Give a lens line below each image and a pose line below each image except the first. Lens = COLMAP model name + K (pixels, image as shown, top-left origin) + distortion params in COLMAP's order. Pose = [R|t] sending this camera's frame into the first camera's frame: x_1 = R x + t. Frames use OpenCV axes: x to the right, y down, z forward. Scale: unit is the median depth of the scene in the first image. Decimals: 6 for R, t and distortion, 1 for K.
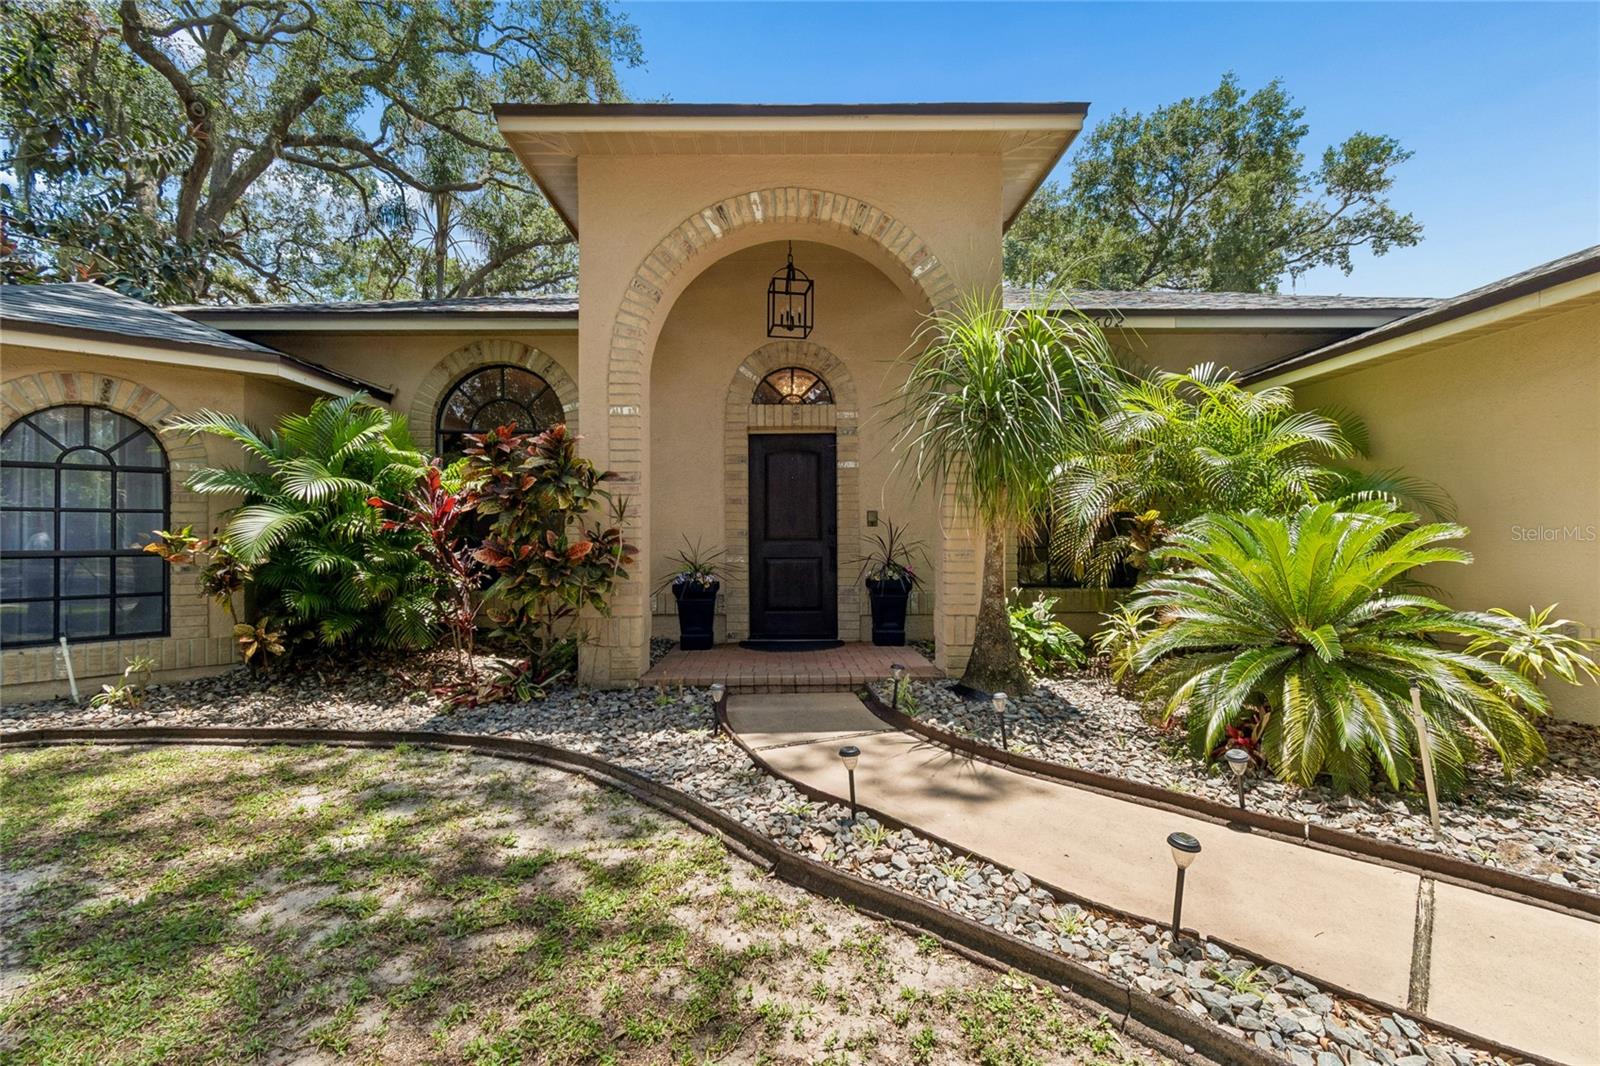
lens RADIAL K [[721.8, 0, 796.0], [0, 721.8, 518.0], [0, 0, 1]] dist [0.001651, 0.000111]
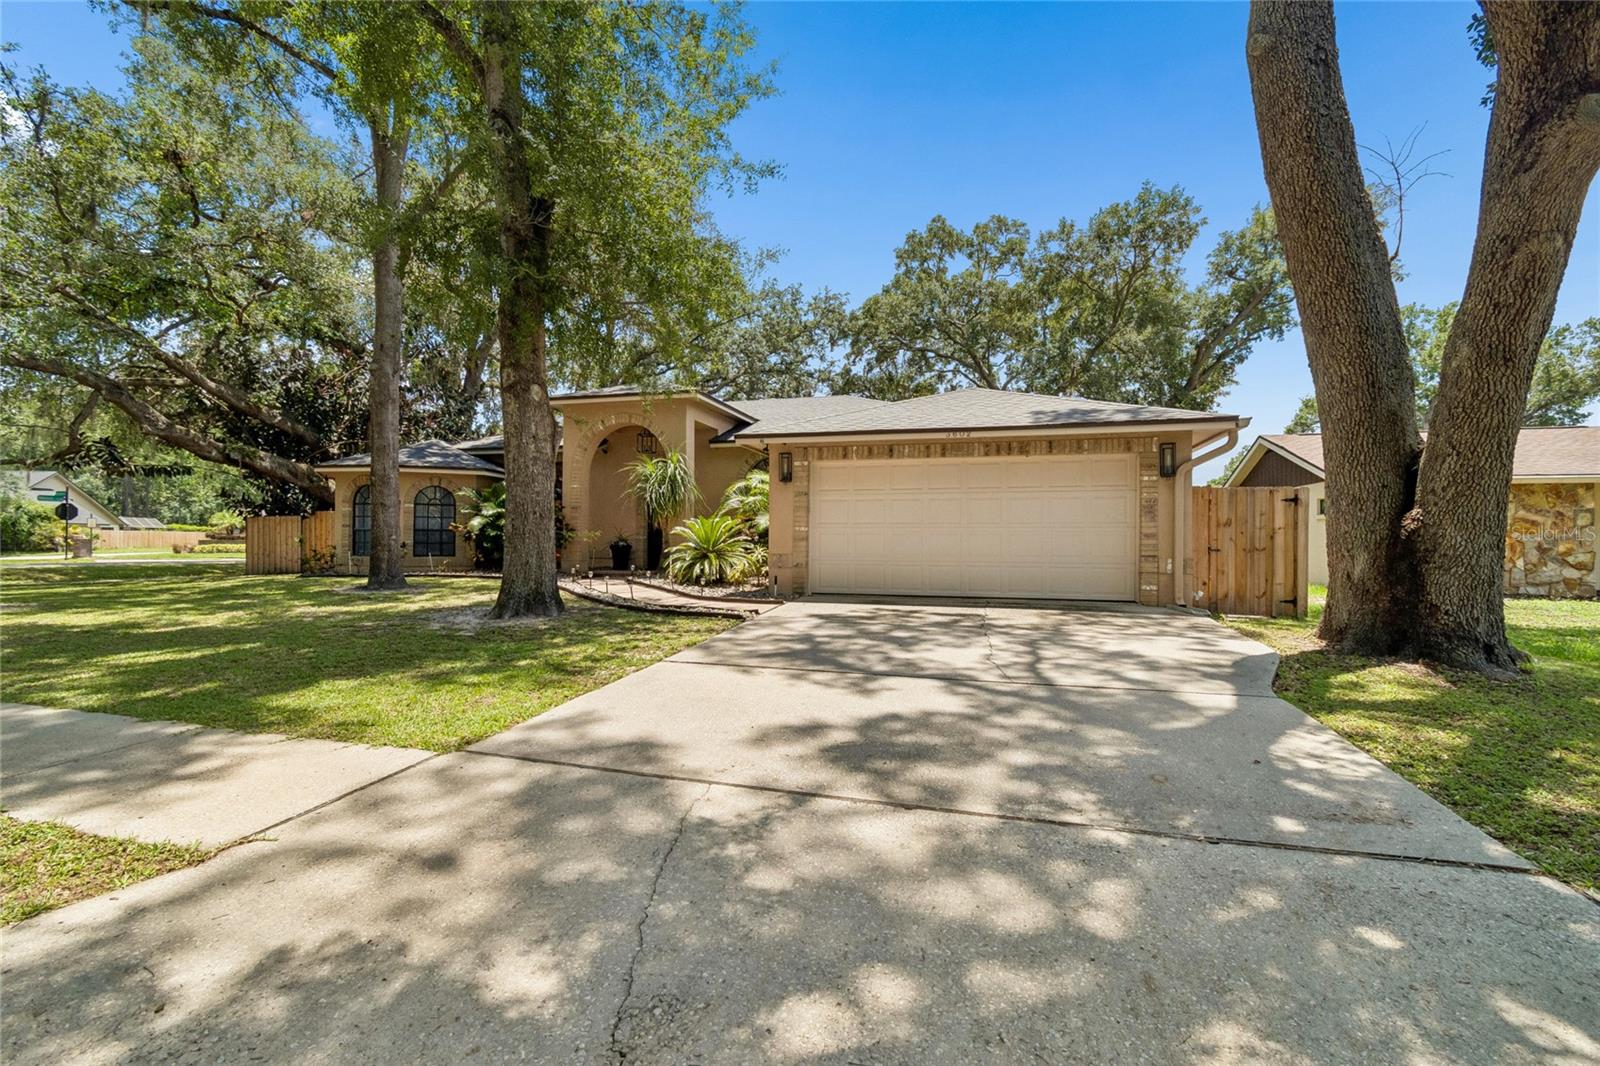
lens RADIAL K [[704.6, 0, 798.9], [0, 704.6, 527.2], [0, 0, 1]] dist [0.002499, -0.000888]
pose [[0.962078, 0.006342, -0.272700, 1.381232], [-0.006381, 0.999979, 0.000746, 0.019631], [0.272699, 0.001023, 0.962099, -1.515147]]
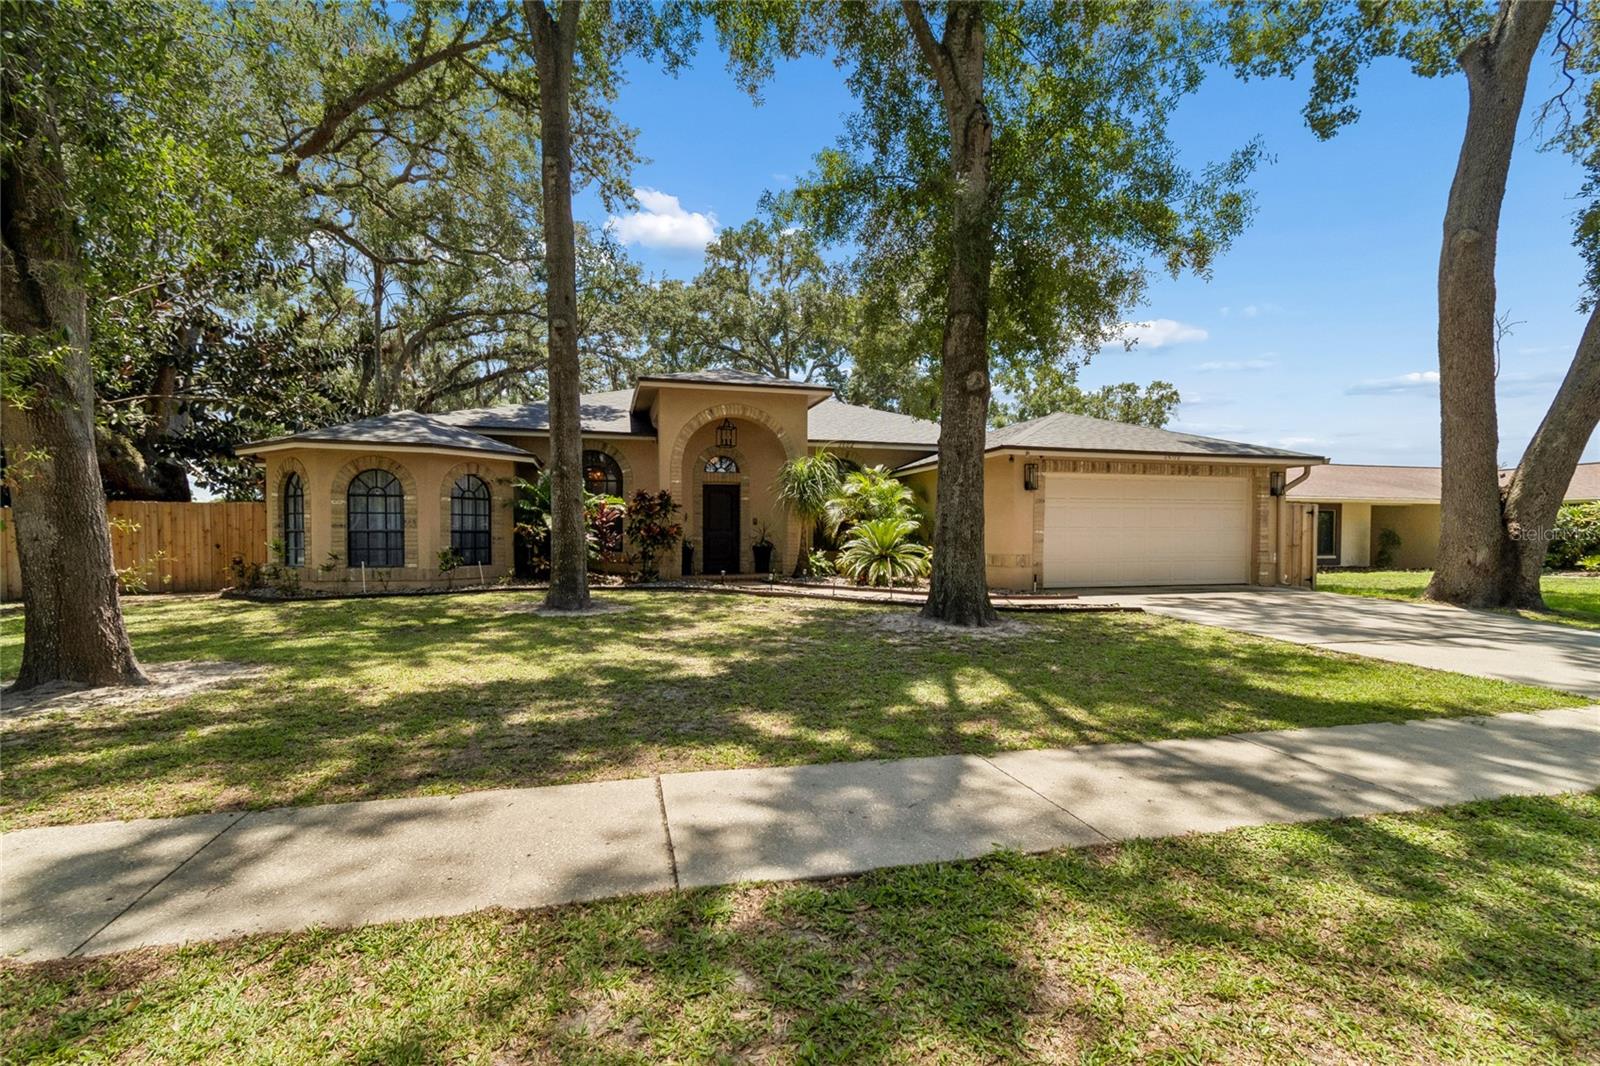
lens RADIAL K [[710.9, 0, 797.6], [0, 710.9, 543.2], [0, 0, 1]] dist [-0.002664, 0.005523]
pose [[0.967086, 0.002933, 0.254433, -0.432687], [-0.010488, 0.999543, 0.028342, 0.005779], [-0.254234, -0.030078, 0.966675, -1.599123]]
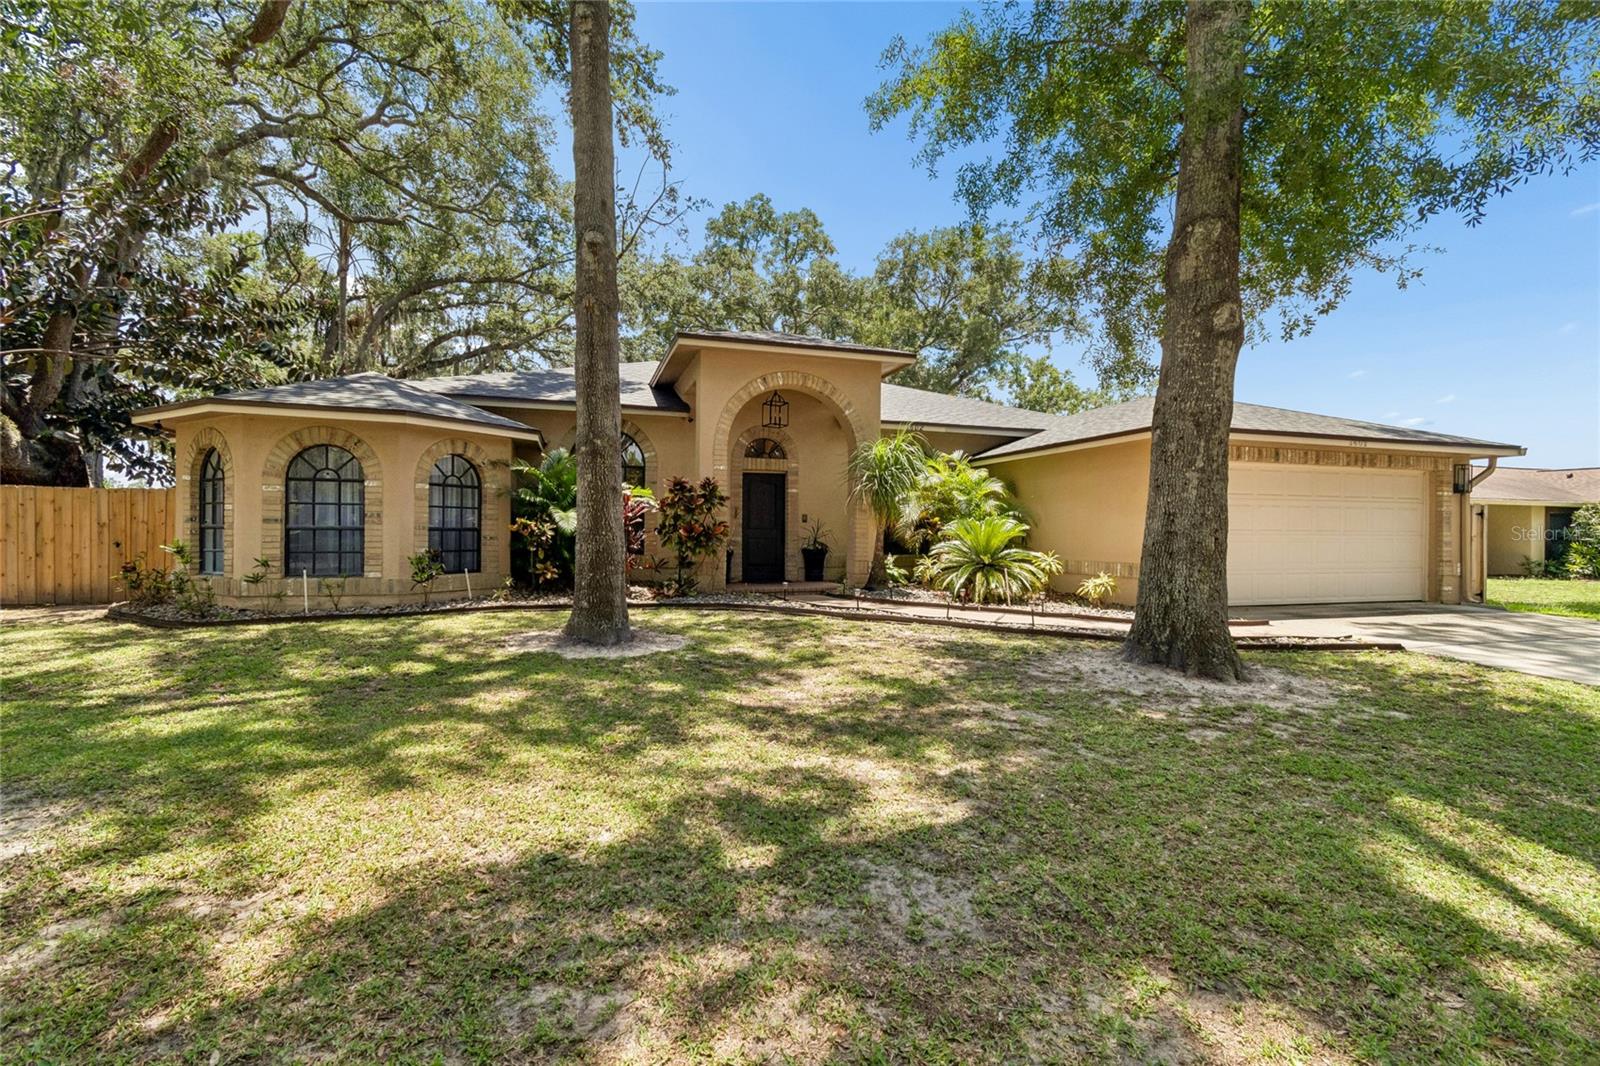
lens RADIAL K [[704.6, 0, 798.9], [0, 704.6, 527.2], [0, 0, 1]] dist [0.002499, -0.000888]
pose [[0.956445, 0.015036, 0.291526, -0.567094], [-0.019168, 0.999752, 0.011324, 0.003452], [-0.291284, -0.016419, 0.956496, -1.004499]]
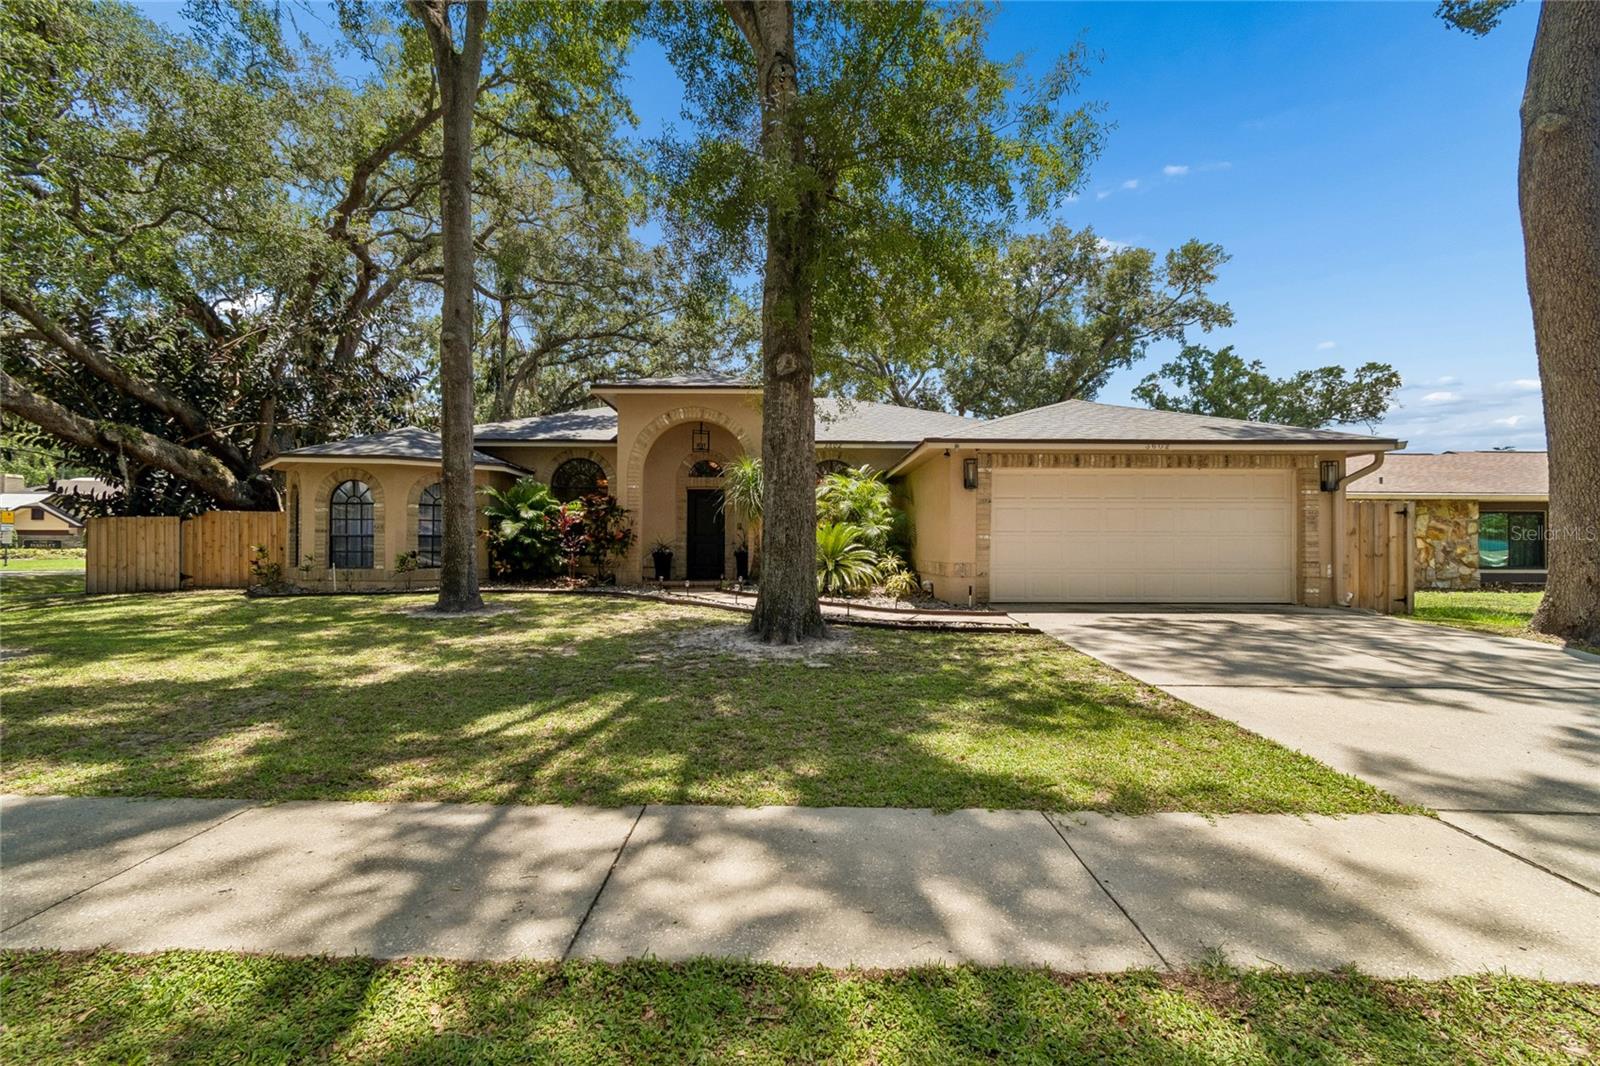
lens RADIAL K [[704.6, 0, 798.9], [0, 704.6, 527.2], [0, 0, 1]] dist [0.002499, -0.000888]
pose [[0.999959, 0.008857, -0.001944, 0.364880], [-0.008863, 0.999956, -0.002999, 0.009214], [0.001918, 0.003017, 0.999994, -1.537679]]
